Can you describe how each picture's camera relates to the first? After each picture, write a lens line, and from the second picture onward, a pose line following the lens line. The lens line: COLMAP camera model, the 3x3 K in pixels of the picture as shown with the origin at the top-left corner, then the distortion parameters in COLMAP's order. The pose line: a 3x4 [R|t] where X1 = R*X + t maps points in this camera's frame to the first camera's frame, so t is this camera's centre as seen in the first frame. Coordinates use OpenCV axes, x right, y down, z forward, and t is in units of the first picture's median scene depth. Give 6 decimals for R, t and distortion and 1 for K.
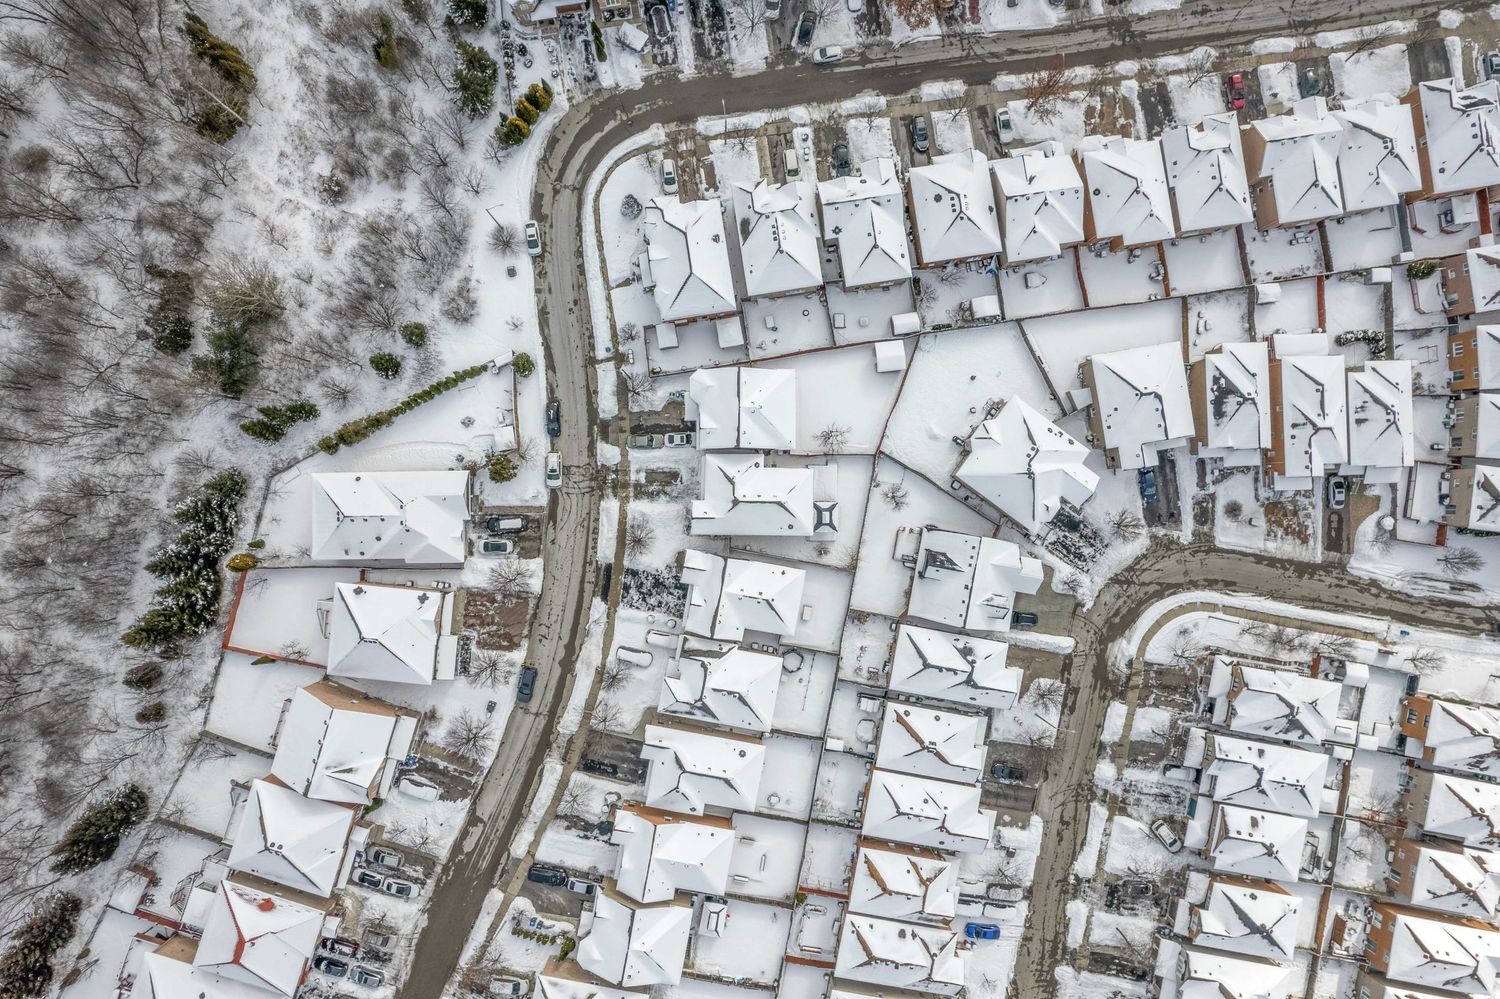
lens RADIAL K [[961.0, 0, 755.6], [0, 961.0, 501.4], [0, 0, 1]] dist [-0.070229, 0.061121]
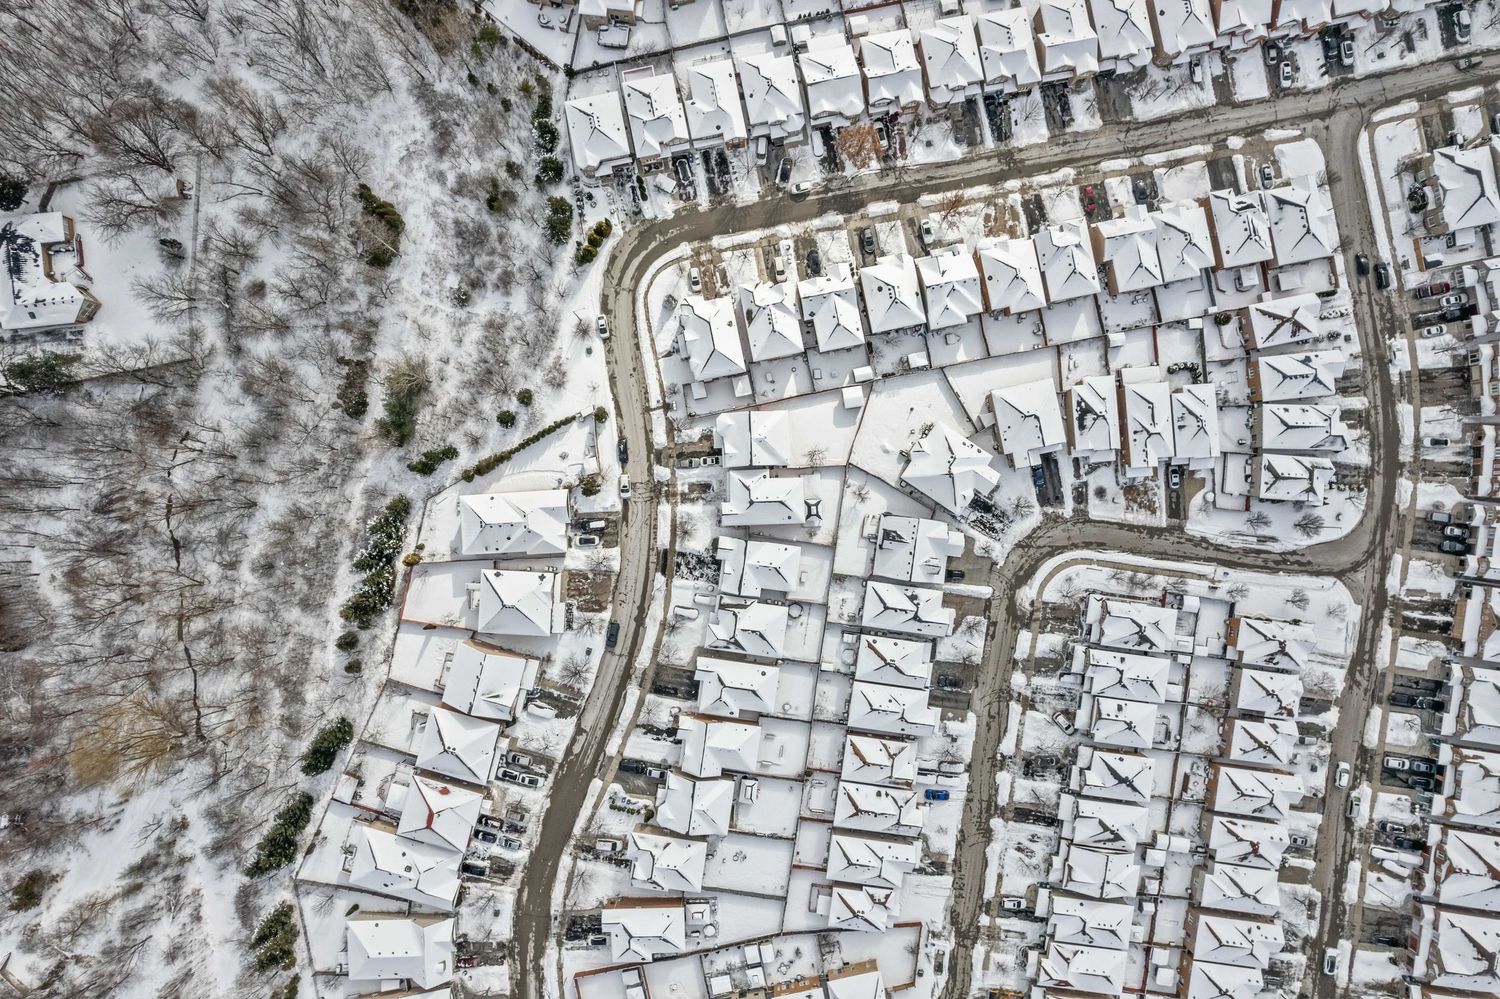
lens RADIAL K [[961.0, 0, 755.6], [0, 961.0, 501.4], [0, 0, 1]] dist [-0.070229, 0.061121]
pose [[0.998888, -0.044864, -0.014480, 0.006784], [0.044831, 0.998991, -0.002597, 0.002948], [0.014582, 0.001945, 0.999892, -0.448040]]
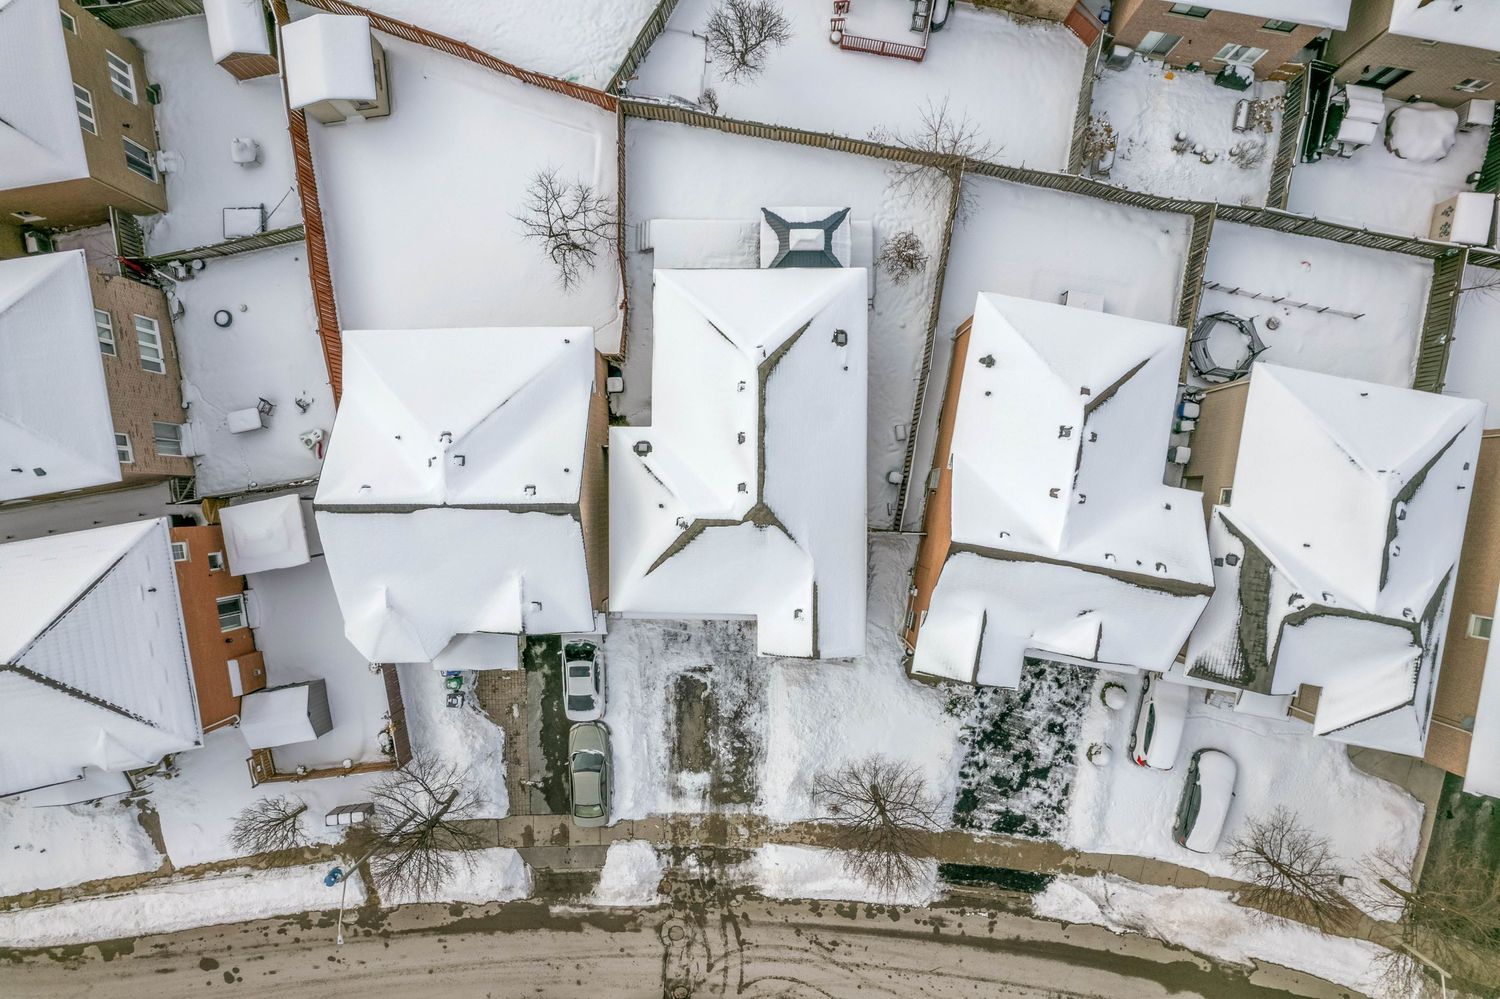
lens RADIAL K [[961.0, 0, 755.6], [0, 961.0, 501.4], [0, 0, 1]] dist [-0.070229, 0.061121]
pose [[-0.007657, -0.999810, -0.017935, -0.010005], [0.999961, -0.007577, -0.004560, -0.000013], [0.004424, -0.017969, 0.999829, 0.655146]]
